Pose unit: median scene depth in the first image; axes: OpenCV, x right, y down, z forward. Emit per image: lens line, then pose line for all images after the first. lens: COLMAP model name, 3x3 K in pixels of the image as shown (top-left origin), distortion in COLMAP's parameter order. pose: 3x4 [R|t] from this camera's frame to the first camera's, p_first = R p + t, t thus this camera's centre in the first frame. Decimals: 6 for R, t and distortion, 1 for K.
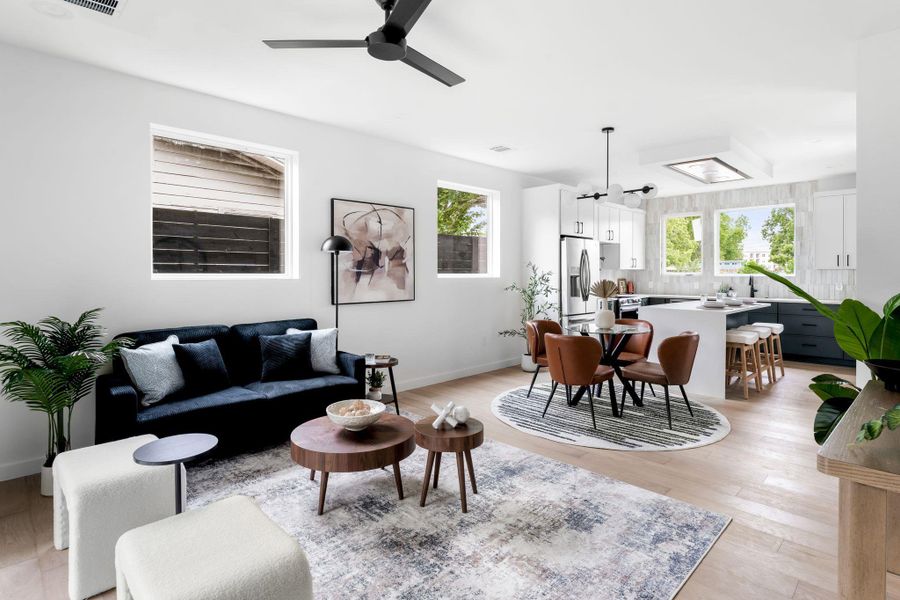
lens RADIAL K [[474.2, 0, 449.7], [0, 474.2, 274.0], [0, 0, 1]] dist [-0.002649, 0.000892]
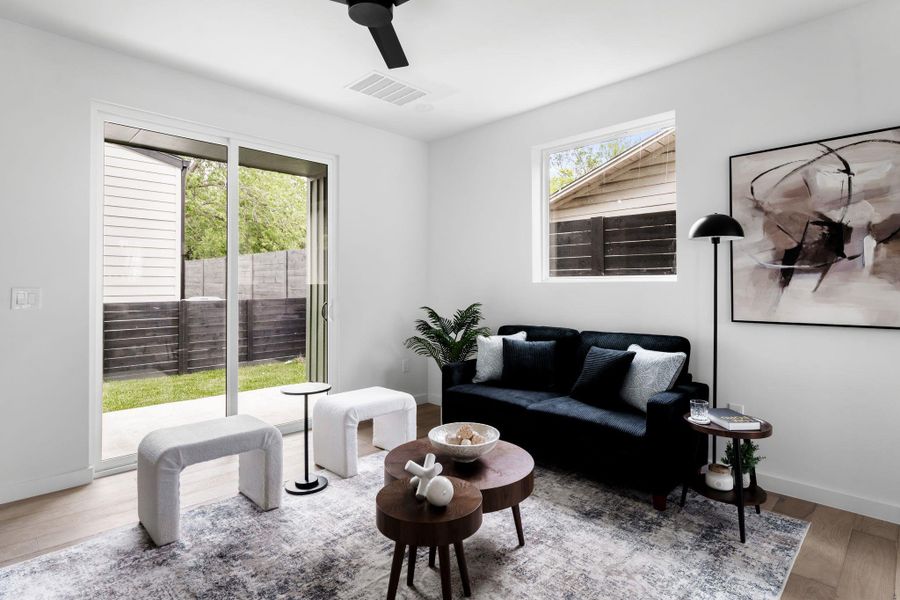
lens RADIAL K [[474.2, 0, 453.2], [0, 474.2, 281.4], [0, 0, 1]] dist [-0.002649, 0.000892]
pose [[-0.000925, -0.011585, -0.999932, 0.344166], [0.001524, 0.999932, -0.011586, 0.014888], [0.999998, -0.001535, -0.000908, 0.539263]]
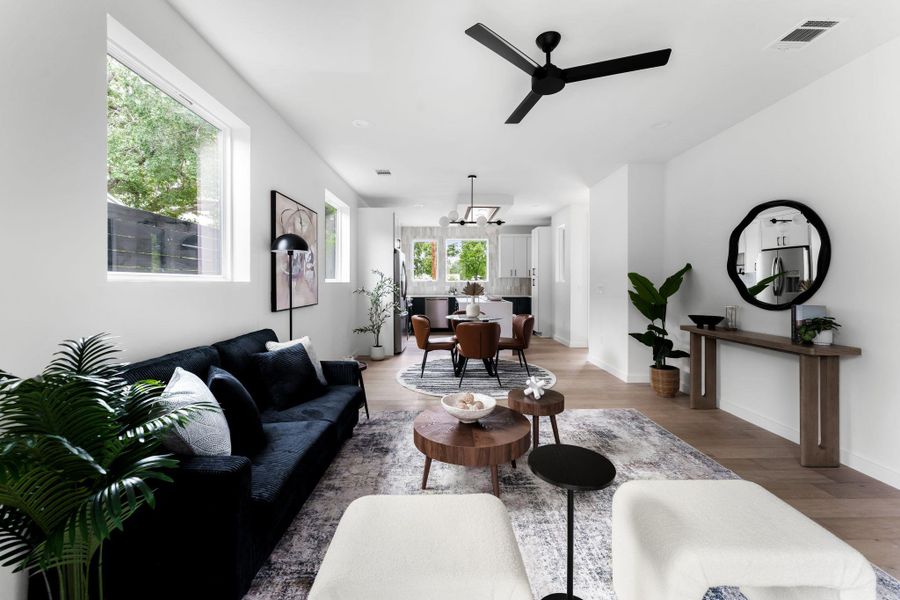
lens RADIAL K [[369.8, 0, 454.3], [0, 369.8, 280.3], [0, 0, 1]] dist [-0.001790, 0.000562]
pose [[0.685281, 0.003023, 0.728272, -0.448362], [0.003076, 0.999970, -0.007046, 0.011022], [-0.728272, 0.007068, 0.685252, 0.250390]]
